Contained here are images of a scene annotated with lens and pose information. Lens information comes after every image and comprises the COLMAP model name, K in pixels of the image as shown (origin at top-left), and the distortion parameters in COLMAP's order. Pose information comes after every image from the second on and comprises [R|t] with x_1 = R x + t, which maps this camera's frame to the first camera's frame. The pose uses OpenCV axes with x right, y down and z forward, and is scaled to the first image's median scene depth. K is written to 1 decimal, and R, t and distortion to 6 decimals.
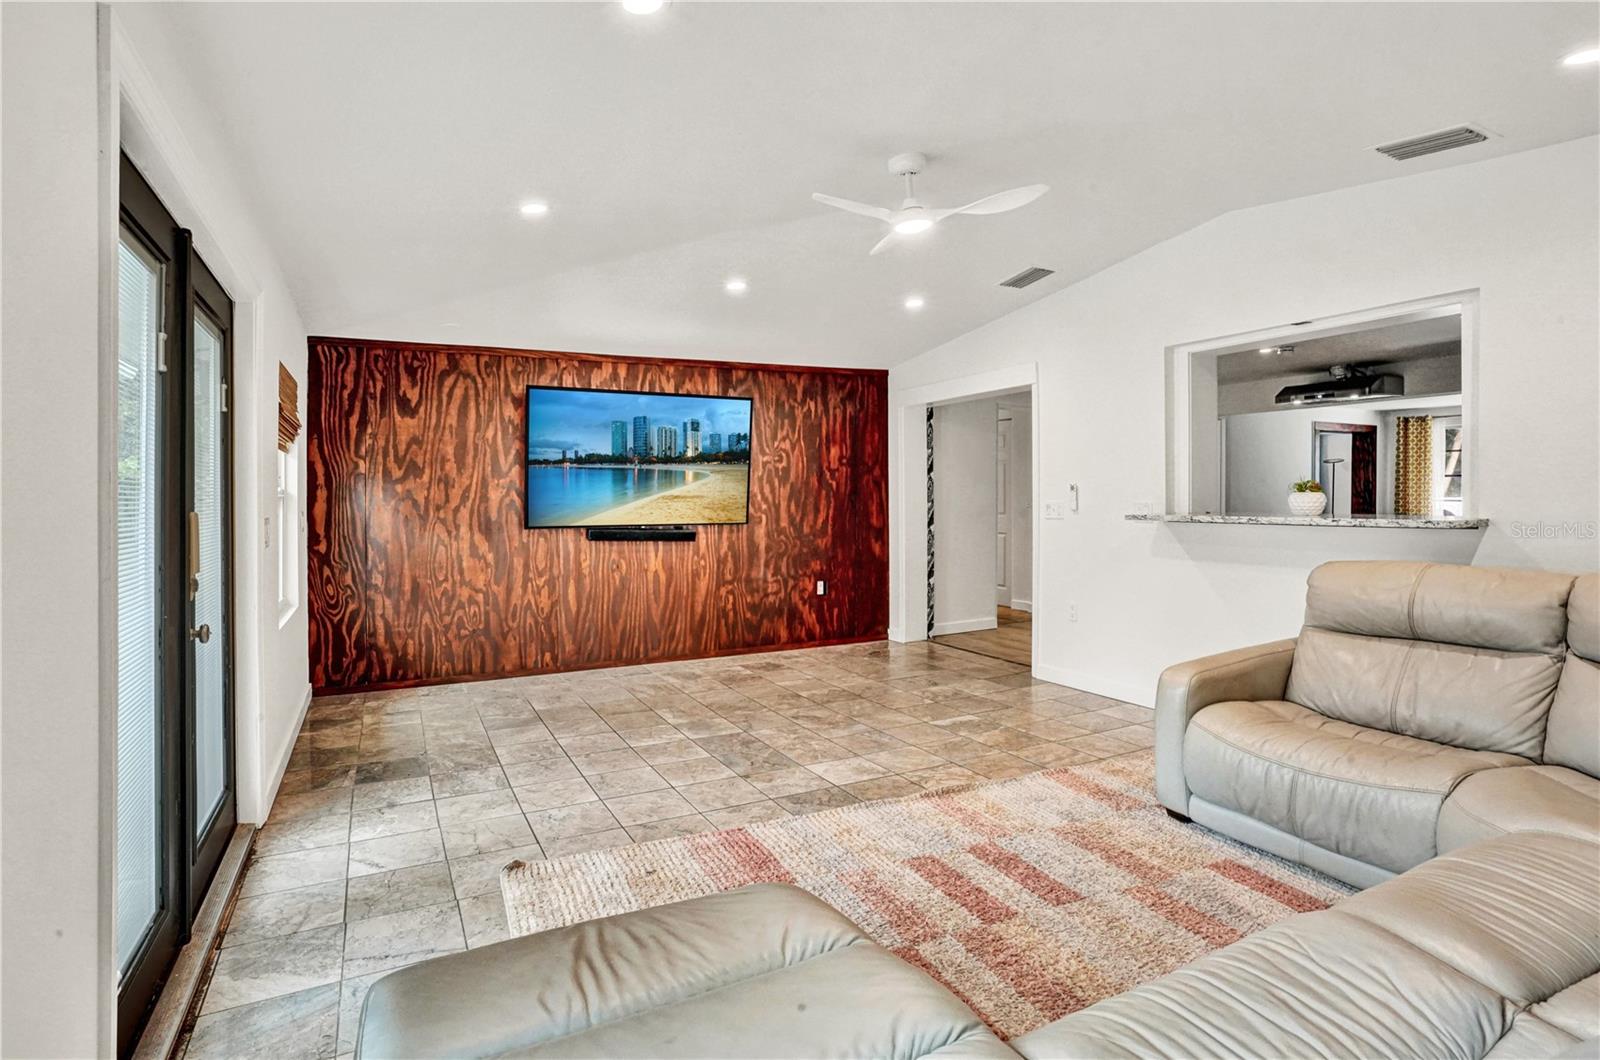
lens RADIAL K [[815.6, 0, 823.6], [0, 815.6, 485.8], [0, 0, 1]] dist [-0.058898, 0.019599]
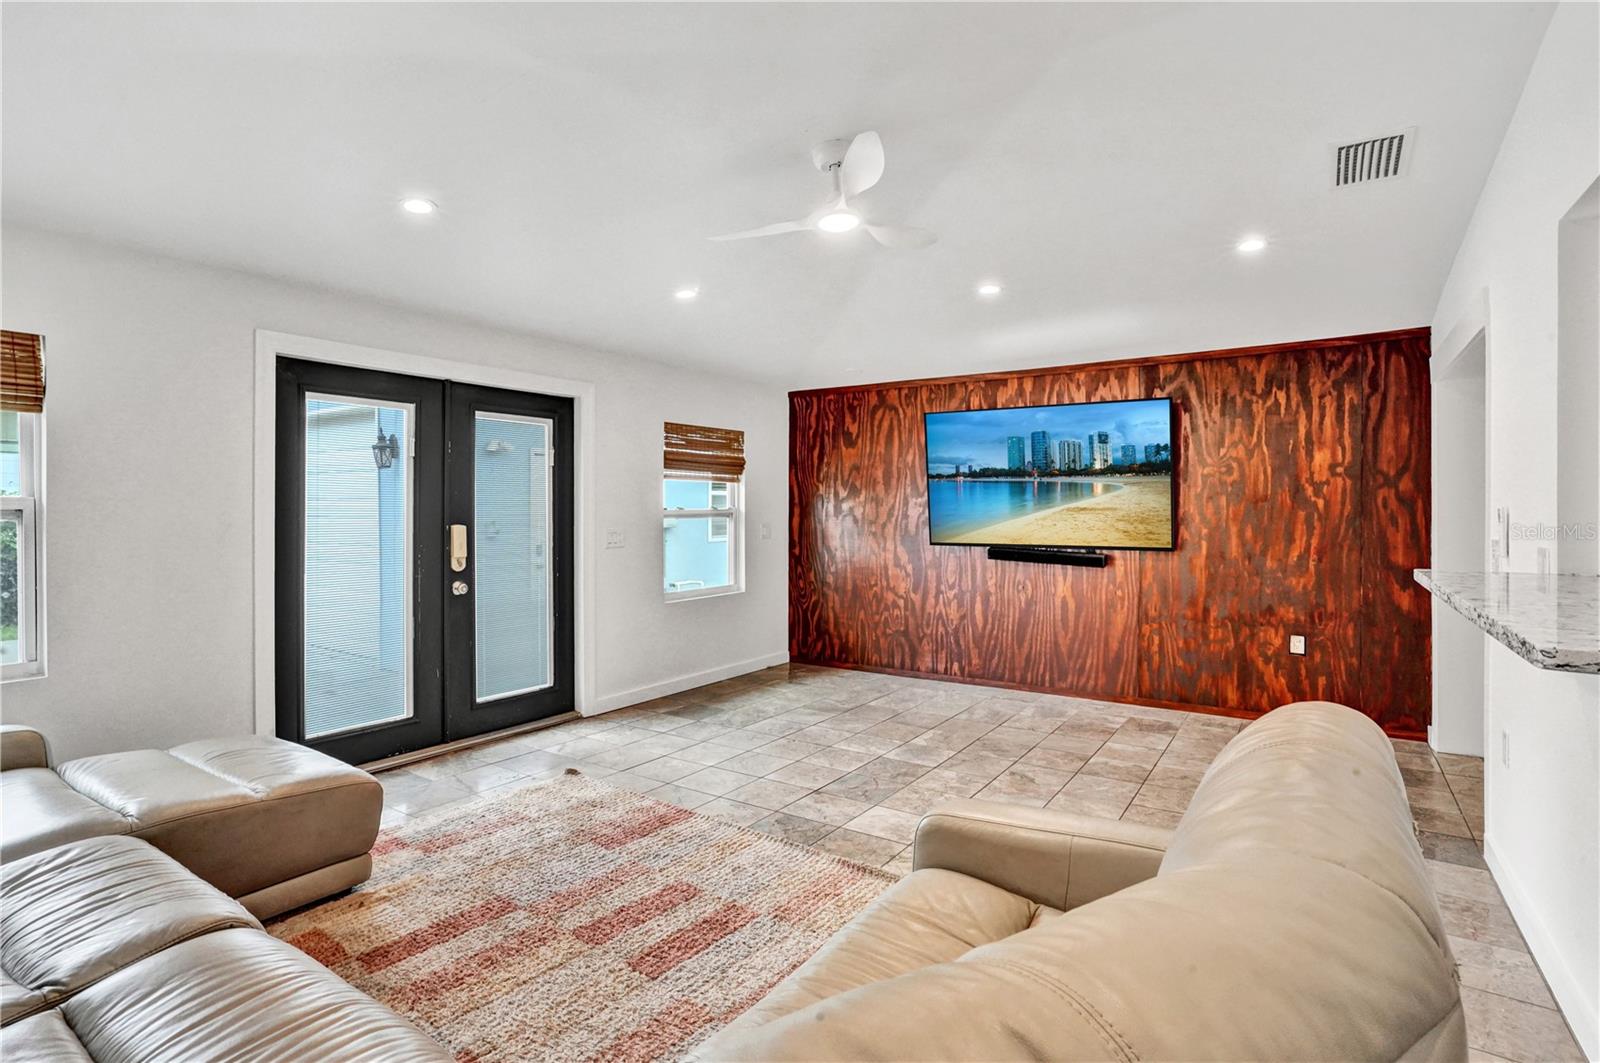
lens RADIAL K [[815.6, 0, 751.8], [0, 815.6, 511.0], [0, 0, 1]] dist [-0.058898, 0.019599]
pose [[0.454220, 0.013223, -0.890792, 0.507455], [0.005280, 0.999832, 0.017534, -0.012006], [0.890874, -0.012667, 0.454074, 0.299279]]
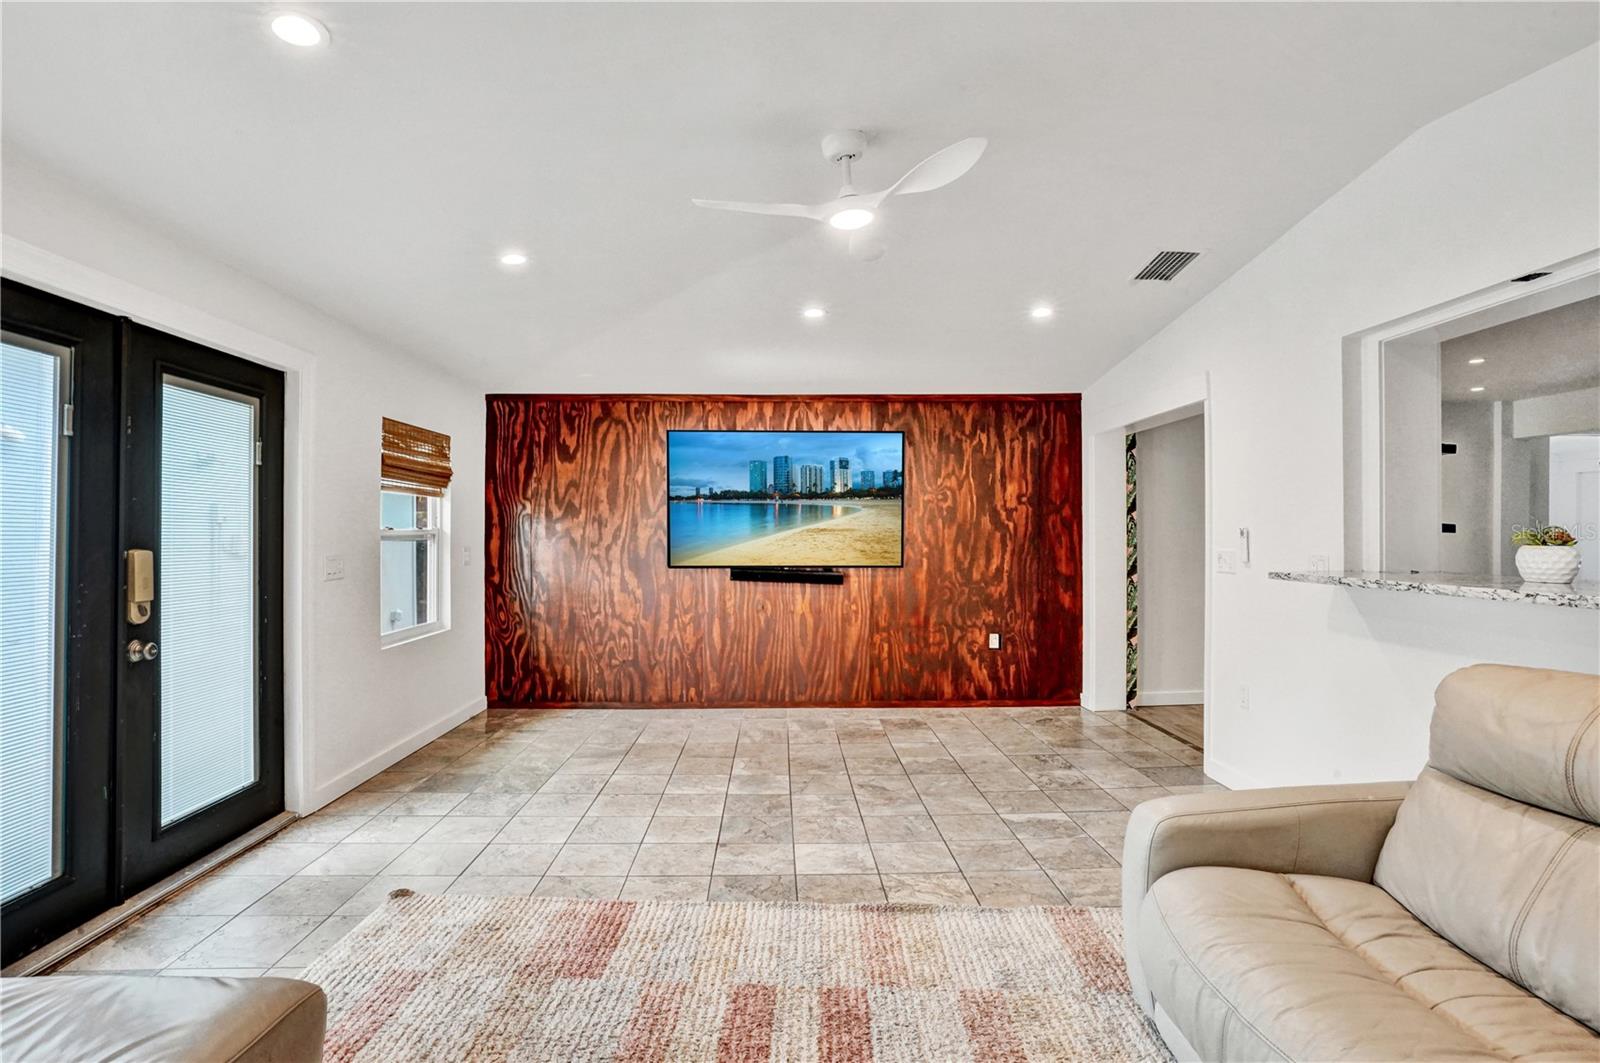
lens RADIAL K [[815.6, 0, 803.6], [0, 815.6, 525.2], [0, 0, 1]] dist [-0.058898, 0.019599]
pose [[0.901480, 0.007347, -0.432758, 0.248578], [-0.005924, 0.999972, 0.004638, -0.006329], [0.432779, -0.001618, 0.901498, 0.137061]]
